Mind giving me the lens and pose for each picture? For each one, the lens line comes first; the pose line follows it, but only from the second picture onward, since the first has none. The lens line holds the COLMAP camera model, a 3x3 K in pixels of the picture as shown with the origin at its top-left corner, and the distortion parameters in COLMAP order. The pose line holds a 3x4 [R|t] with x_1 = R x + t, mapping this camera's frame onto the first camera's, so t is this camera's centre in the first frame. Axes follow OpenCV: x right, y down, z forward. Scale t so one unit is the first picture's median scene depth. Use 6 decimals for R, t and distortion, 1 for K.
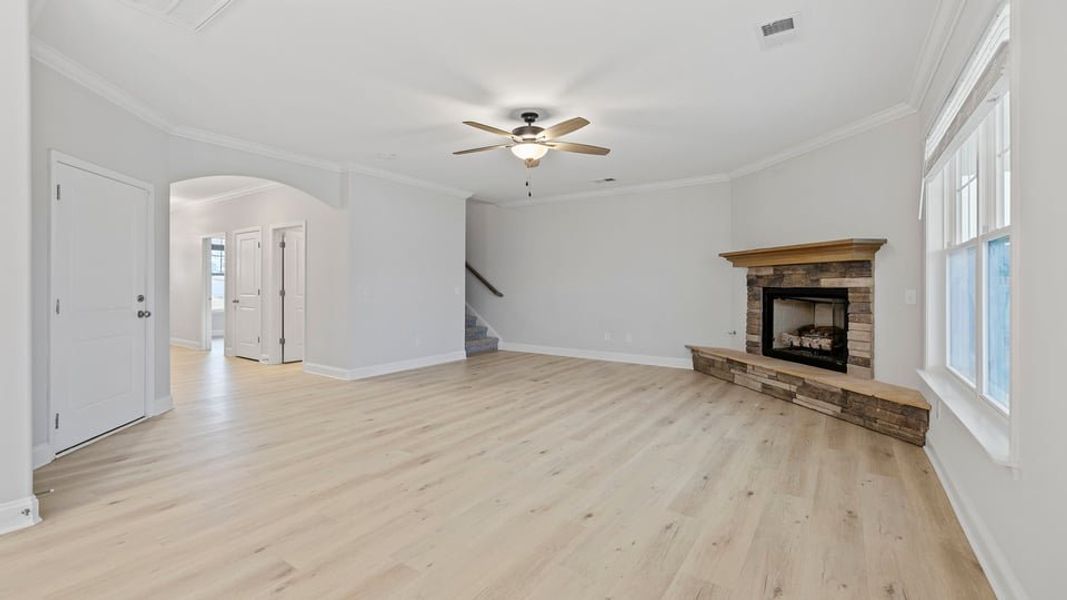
lens RADIAL K [[453.7, 0, 524.3], [0, 453.7, 290.3], [0, 0, 1]] dist [0.002759, -0.000333]
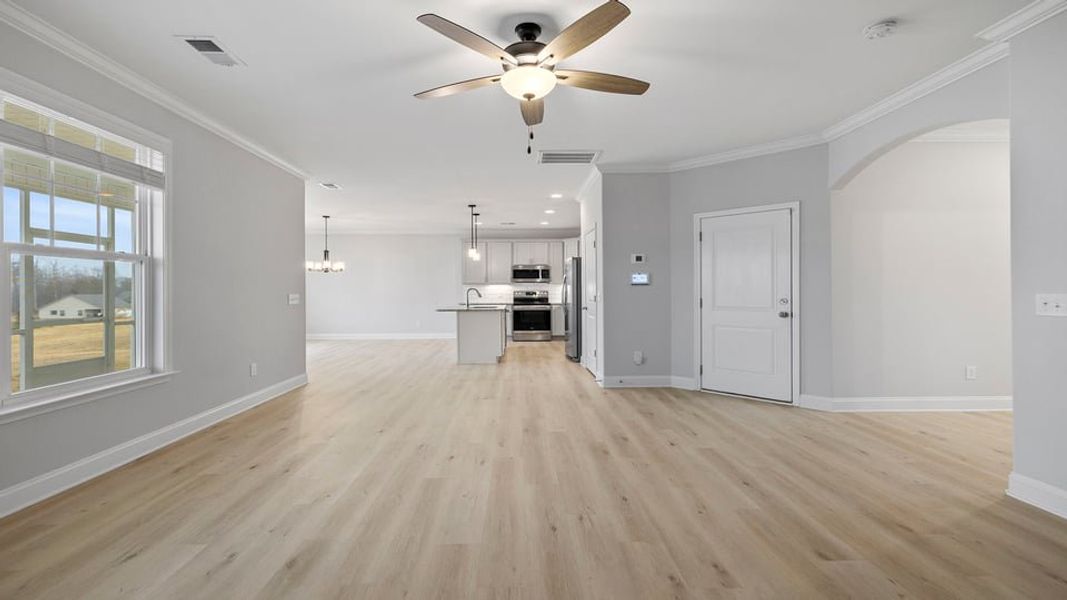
lens RADIAL K [[453.7, 0, 524.3], [0, 453.7, 290.3], [0, 0, 1]] dist [0.002759, -0.000333]
pose [[-0.805883, -0.000169, -0.592075, 0.350448], [-0.002817, 0.999990, 0.003548, -0.011183], [0.592068, 0.004527, -0.805875, 1.320567]]
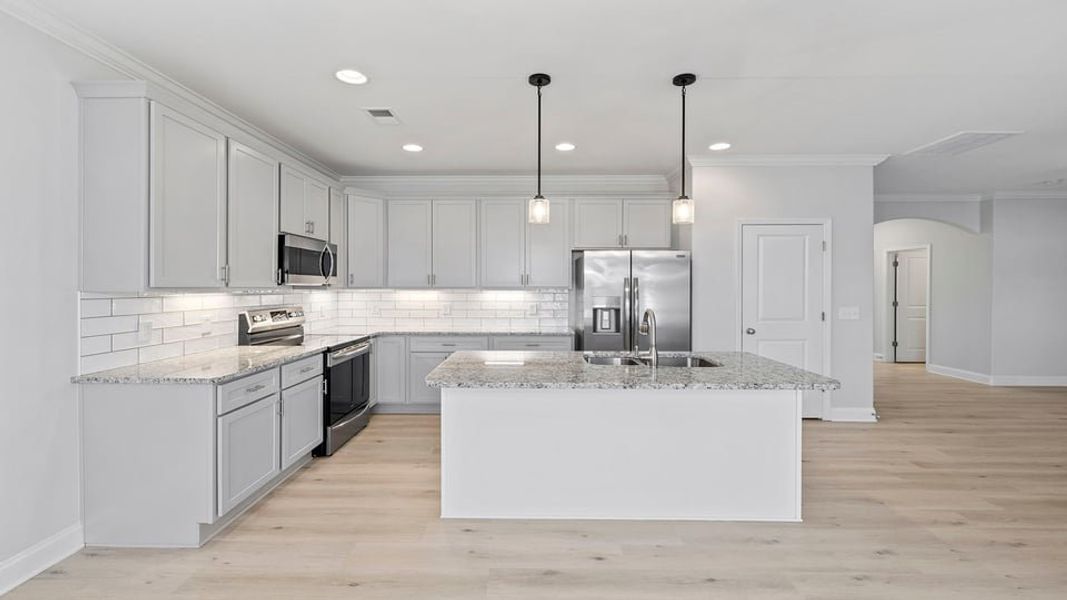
lens RADIAL K [[453.7, 0, 524.3], [0, 453.7, 290.3], [0, 0, 1]] dist [0.002759, -0.000333]
pose [[0.565161, 0.002941, -0.824975, -0.133937], [-0.004763, 0.999989, 0.000303, -0.036673], [0.824967, 0.003758, 0.565169, -0.698001]]
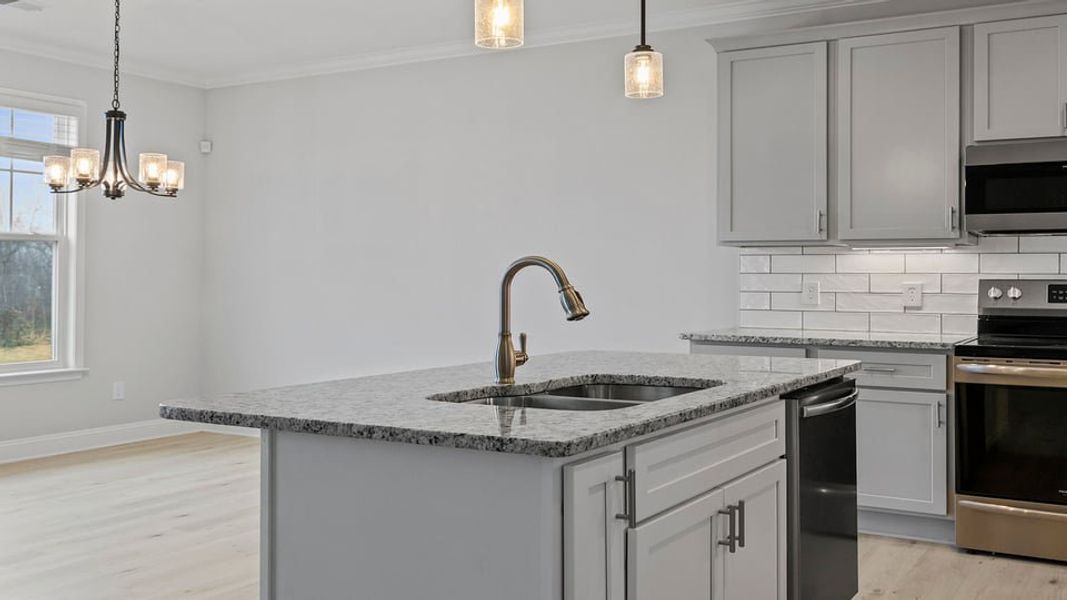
lens RADIAL K [[1058.7, 0, 517.8], [0, 1058.7, 258.7], [0, 0, 1]] dist [-0.003789, -0.007533]
pose [[-0.998000, -0.008448, -0.062650, -0.491756], [-0.007849, 0.999921, -0.009811, -0.005781], [0.062728, -0.009299, -0.997987, 0.397735]]
